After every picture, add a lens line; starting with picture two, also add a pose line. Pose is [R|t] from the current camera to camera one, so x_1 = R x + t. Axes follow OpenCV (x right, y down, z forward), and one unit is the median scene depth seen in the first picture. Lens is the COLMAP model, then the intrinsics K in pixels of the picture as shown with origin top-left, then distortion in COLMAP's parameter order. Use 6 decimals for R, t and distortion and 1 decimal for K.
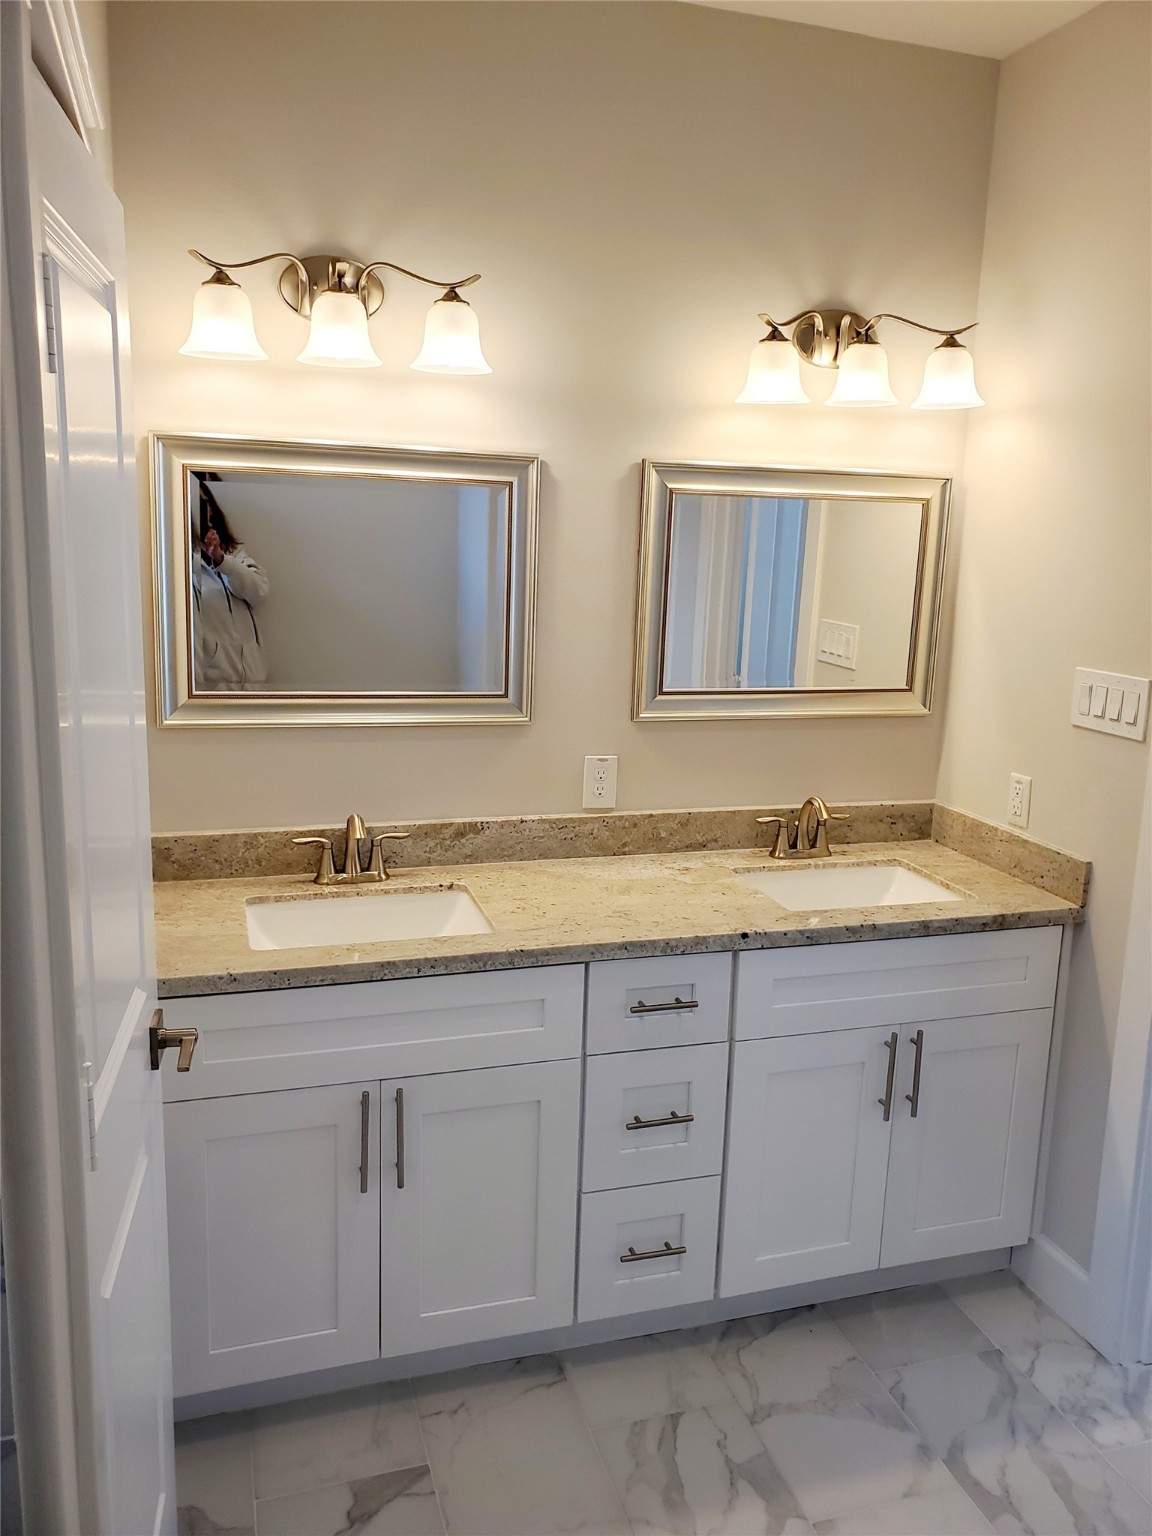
lens RADIAL K [[1214.0, 0, 576.0], [0, 1214.0, 768.0], [0, 0, 1]] dist [0.054828, -0.001789]
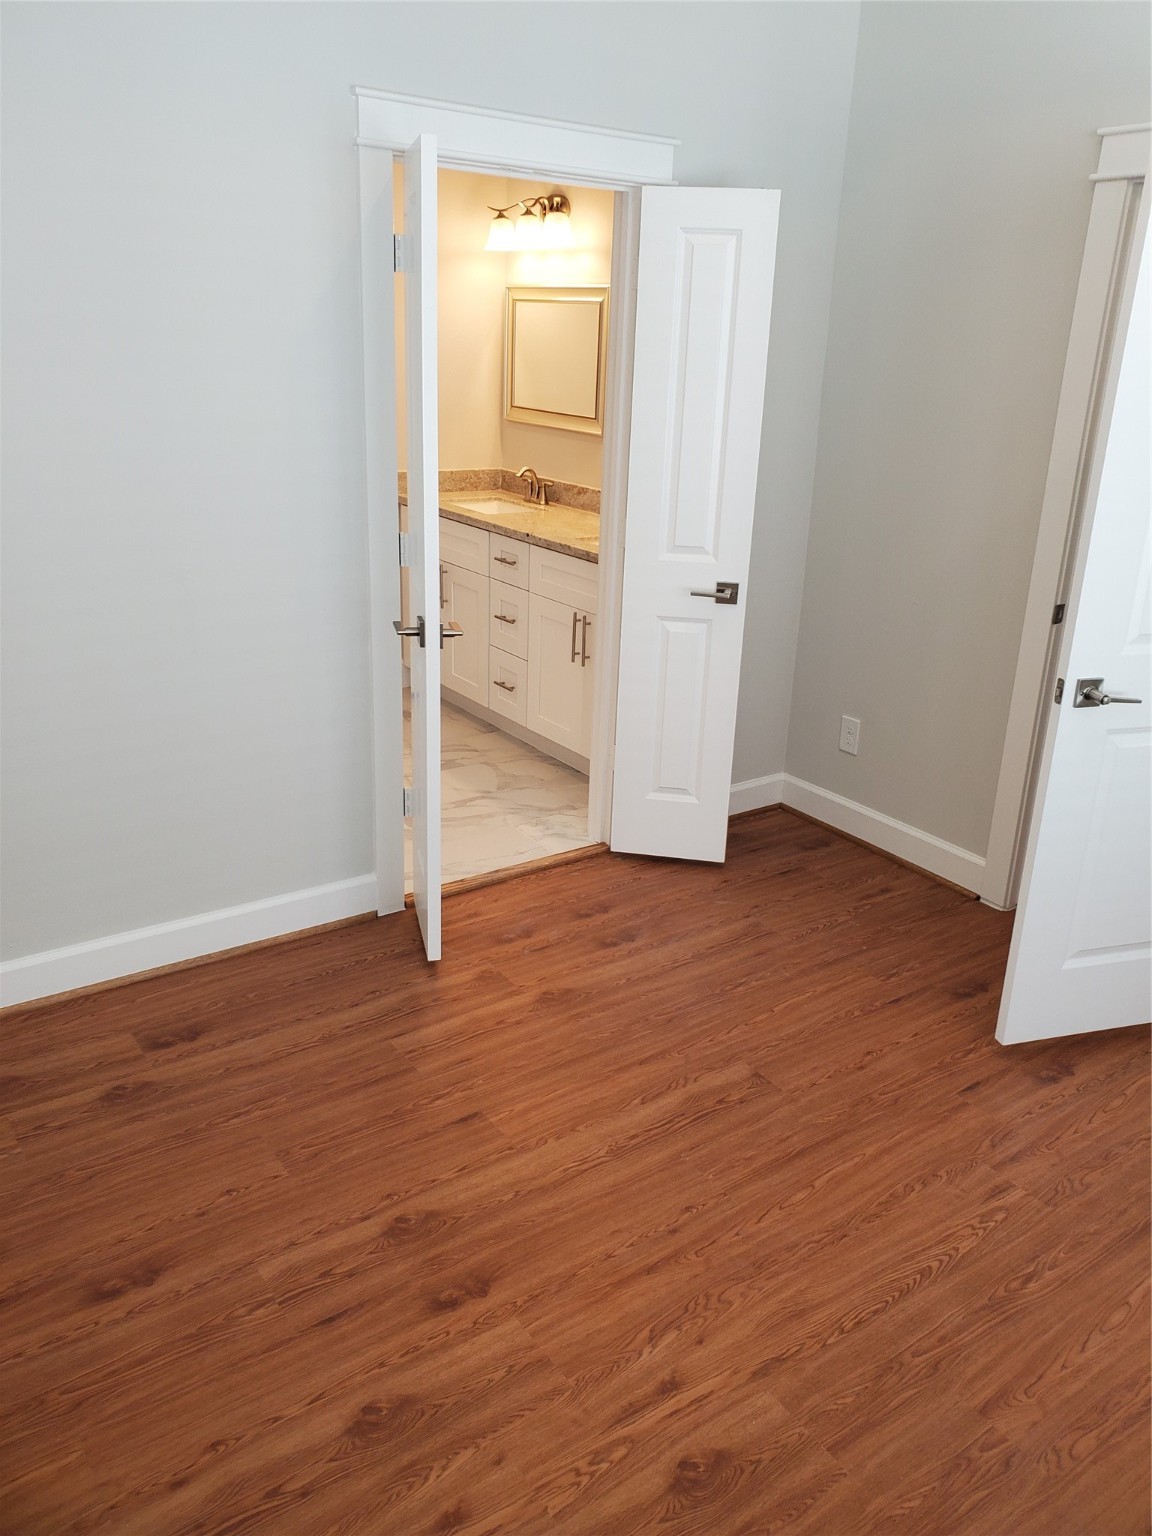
lens RADIAL K [[1180.9, 0, 576.0], [0, 1180.9, 768.0], [0, 0, 1]] dist [0.076857, -0.069076]
pose [[0.277941, 0.303331, -0.911449, 1.995548], [-0.211557, 0.944867, 0.249940, -0.002788], [0.937013, 0.123354, 0.326789, 0.478560]]
